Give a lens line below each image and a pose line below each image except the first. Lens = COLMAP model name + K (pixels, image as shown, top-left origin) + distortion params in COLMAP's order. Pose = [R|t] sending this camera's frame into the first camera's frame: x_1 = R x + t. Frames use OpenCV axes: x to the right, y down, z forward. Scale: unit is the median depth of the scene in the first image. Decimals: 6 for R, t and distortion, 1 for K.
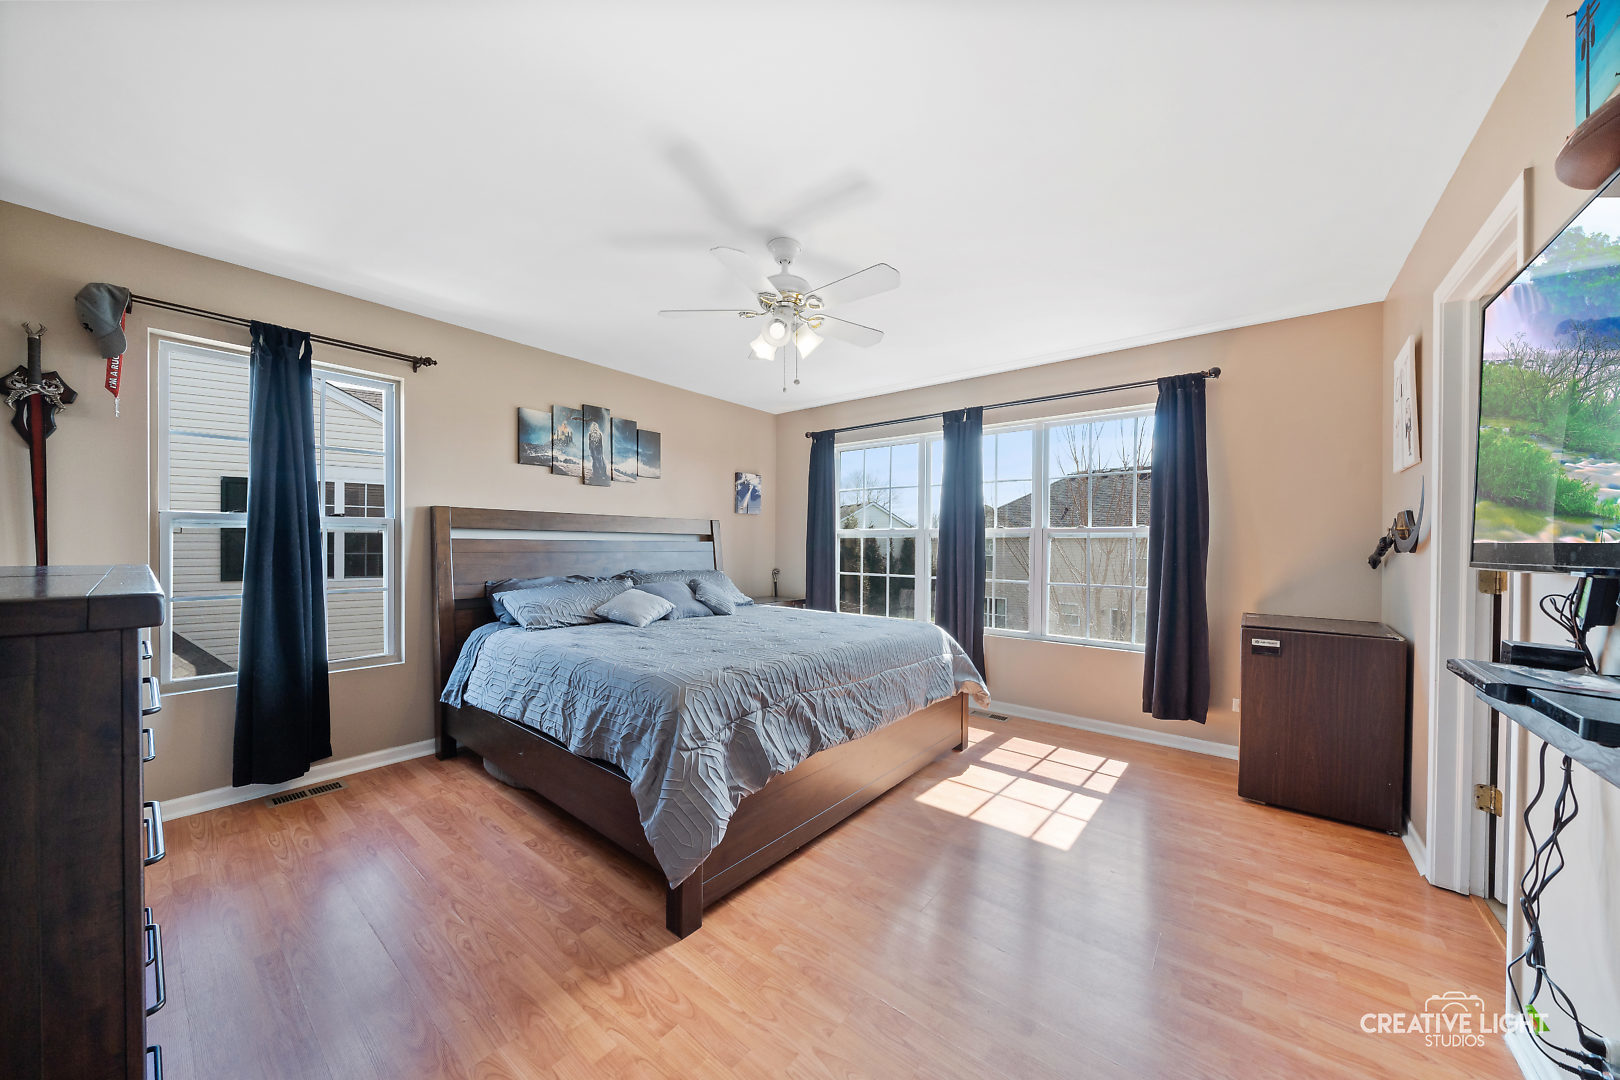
lens RADIAL K [[548.4, 0, 810.0], [0, 548.4, 540.0], [0, 0, 1]] dist [-0.000697, -0.000036]
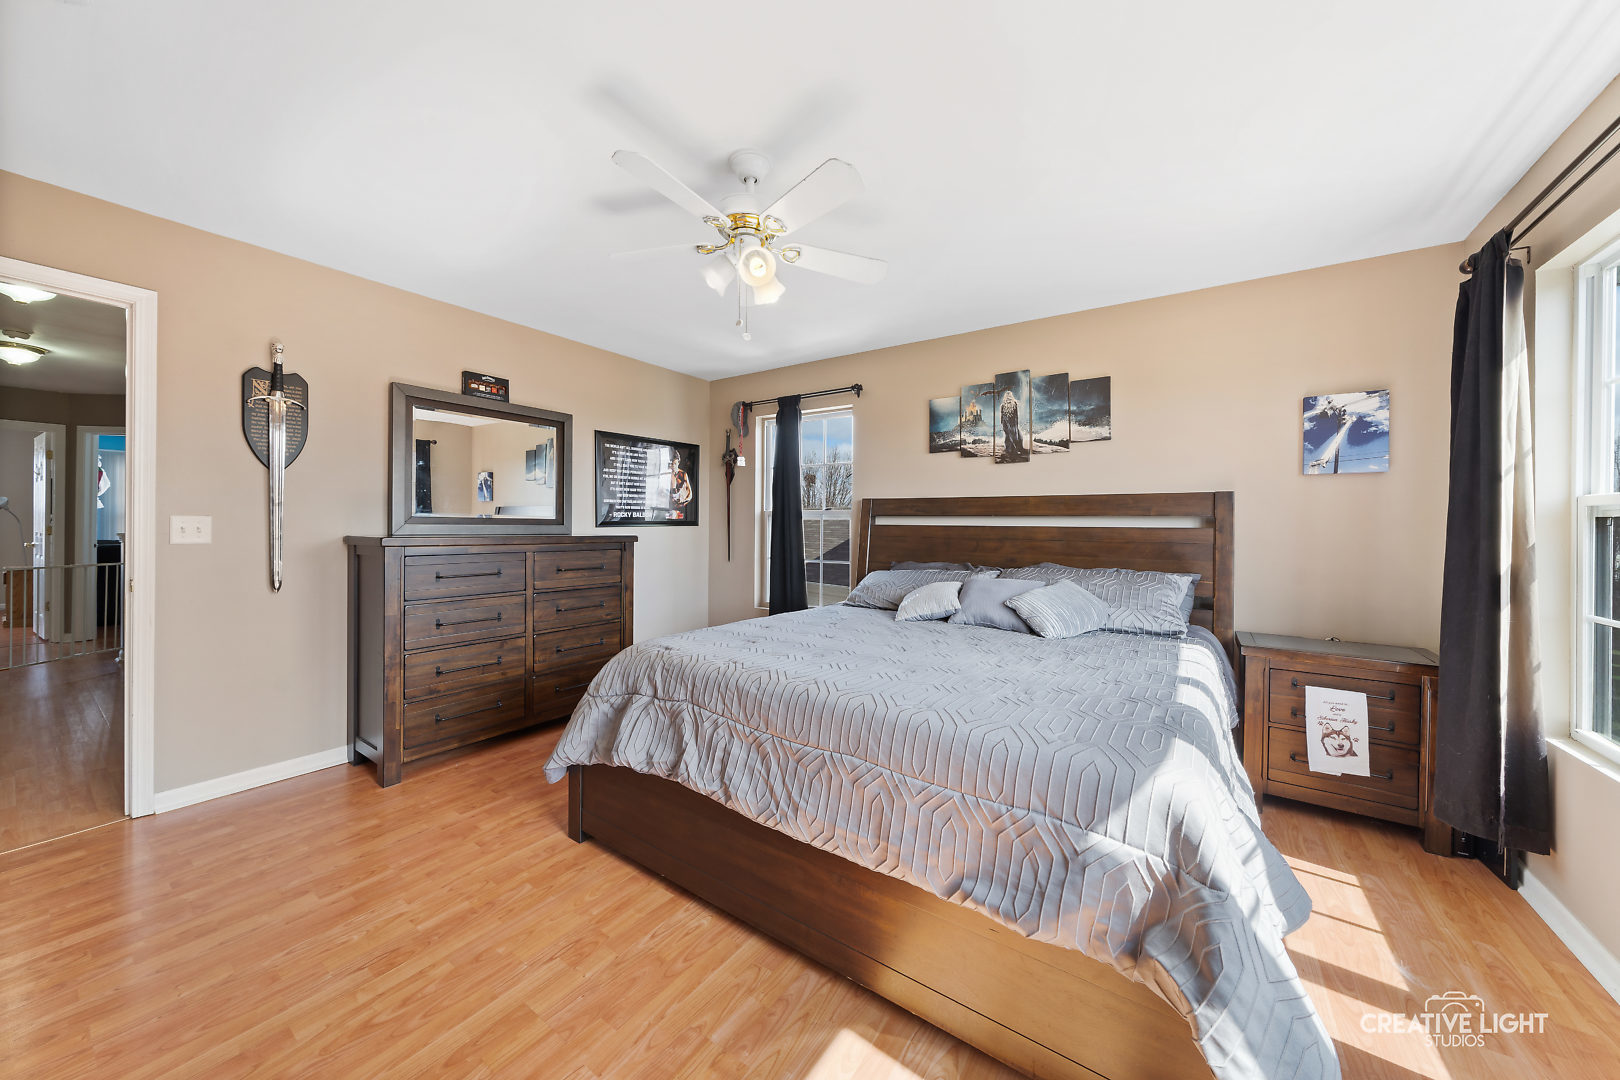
lens RADIAL K [[560.2, 0, 808.9], [0, 560.2, 521.9], [0, 0, 1]] dist [0.001436, 0.000051]
pose [[0.073001, -0.011558, -0.997265, 0.493791], [-0.002488, 0.999928, -0.011771, 0.005642], [0.997329, 0.003340, 0.072967, 0.646390]]
